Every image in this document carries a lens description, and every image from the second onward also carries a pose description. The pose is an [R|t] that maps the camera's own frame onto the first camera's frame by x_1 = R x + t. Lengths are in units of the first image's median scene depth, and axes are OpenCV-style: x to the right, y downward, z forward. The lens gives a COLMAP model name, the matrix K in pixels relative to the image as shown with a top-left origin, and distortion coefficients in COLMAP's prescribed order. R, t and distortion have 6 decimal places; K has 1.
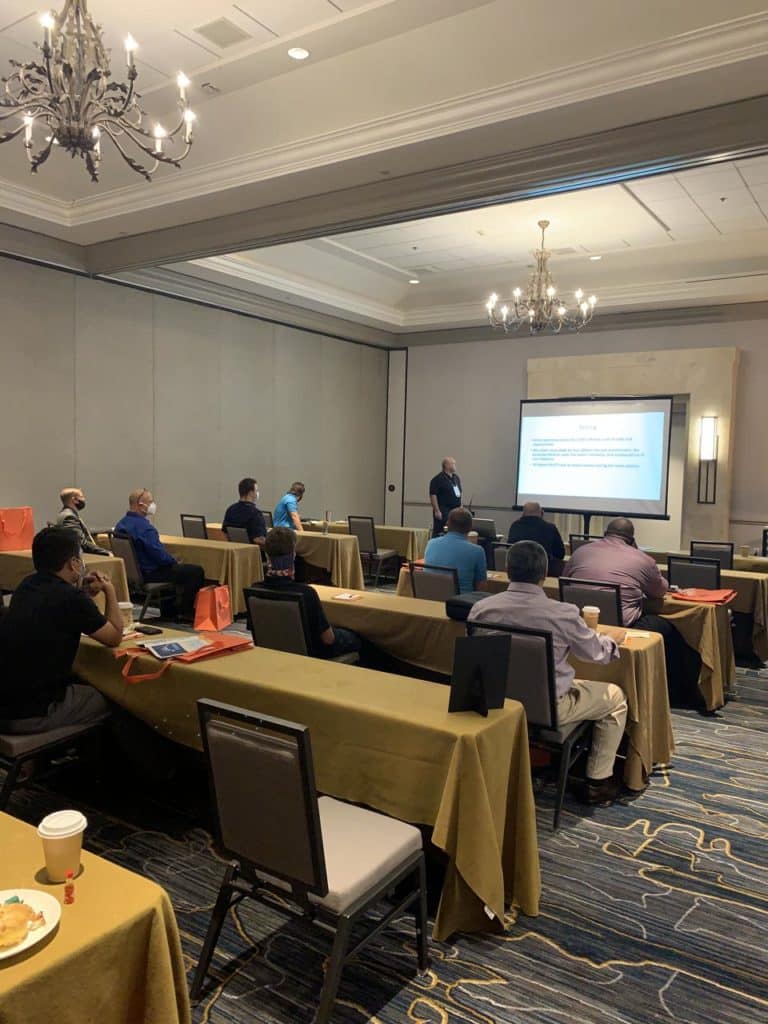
lens RADIAL K [[761.1, 0, 380.4], [0, 761.1, 514.8], [0, 0, 1]] dist [0.002667, 0.001220]
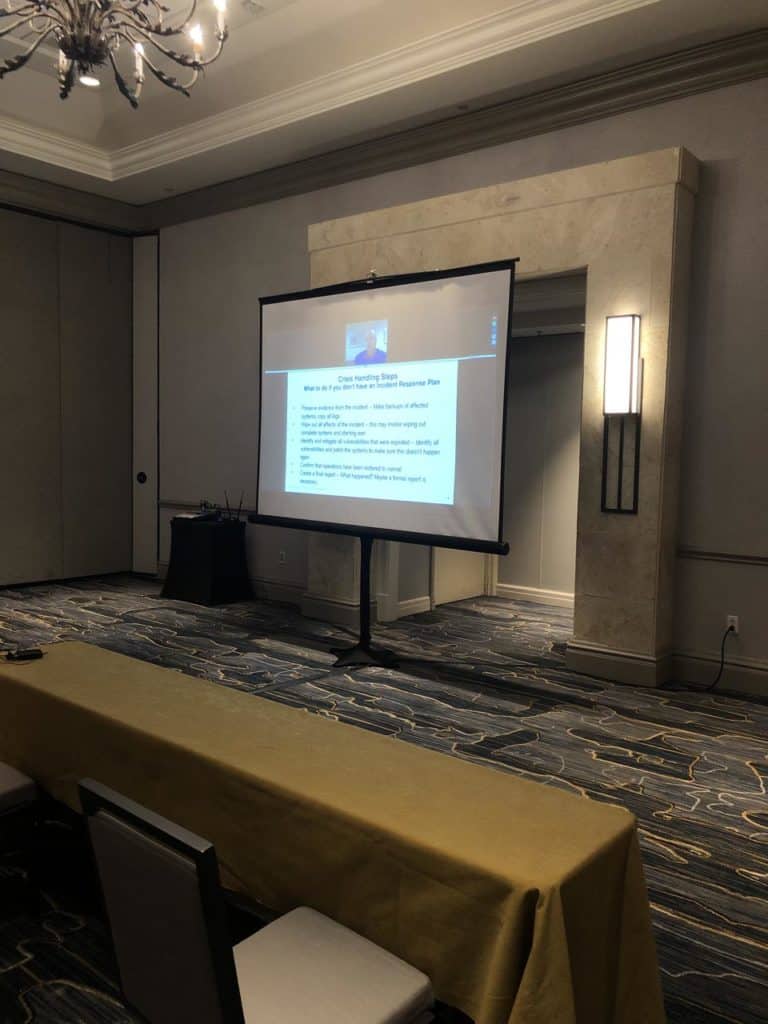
lens RADIAL K [[842.4, 0, 391.0], [0, 842.4, 516.0], [0, 0, 1]] dist [0.012524, -0.009396]
pose [[0.994444, 0.003698, -0.105198, 0.323966], [-0.002256, 0.999902, 0.013825, -0.018245], [0.105239, -0.013511, 0.994355, 0.463714]]
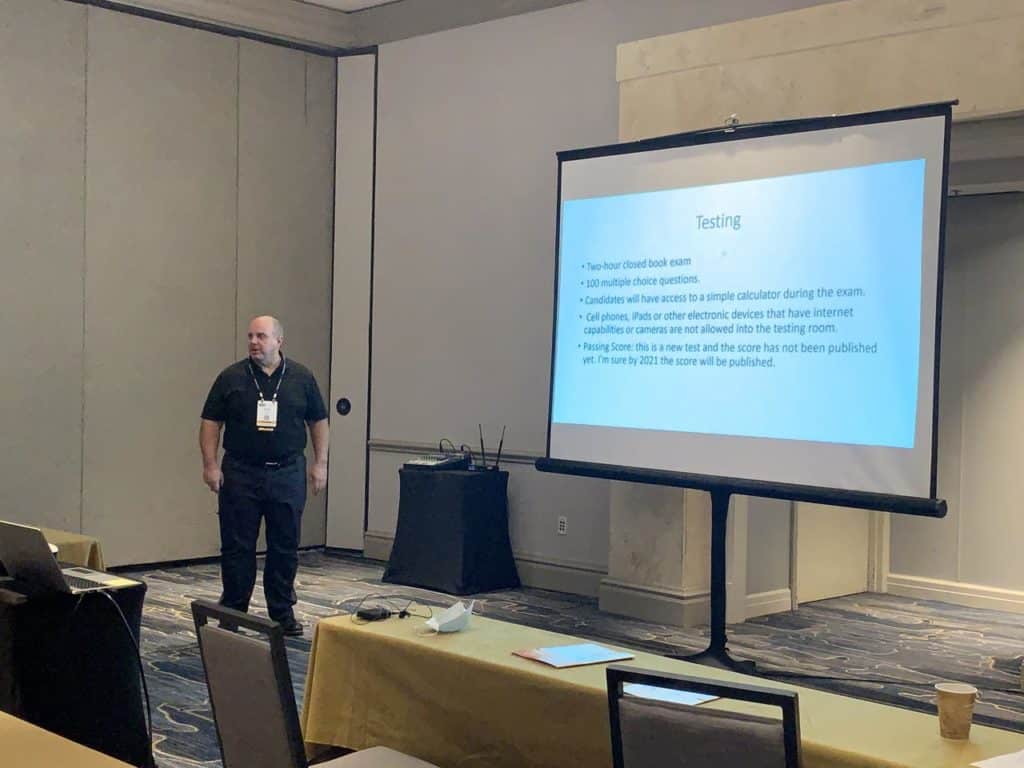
lens RADIAL K [[1418.0, 0, 504.5], [0, 1418.0, 379.2], [0, 0, 1]] dist [0.035268, 0.000000]
pose [[0.980602, 0.002752, -0.195988, 0.285006], [-0.013959, 0.998343, -0.055823, -0.011667], [0.195510, 0.057476, 0.979016, 0.369738]]
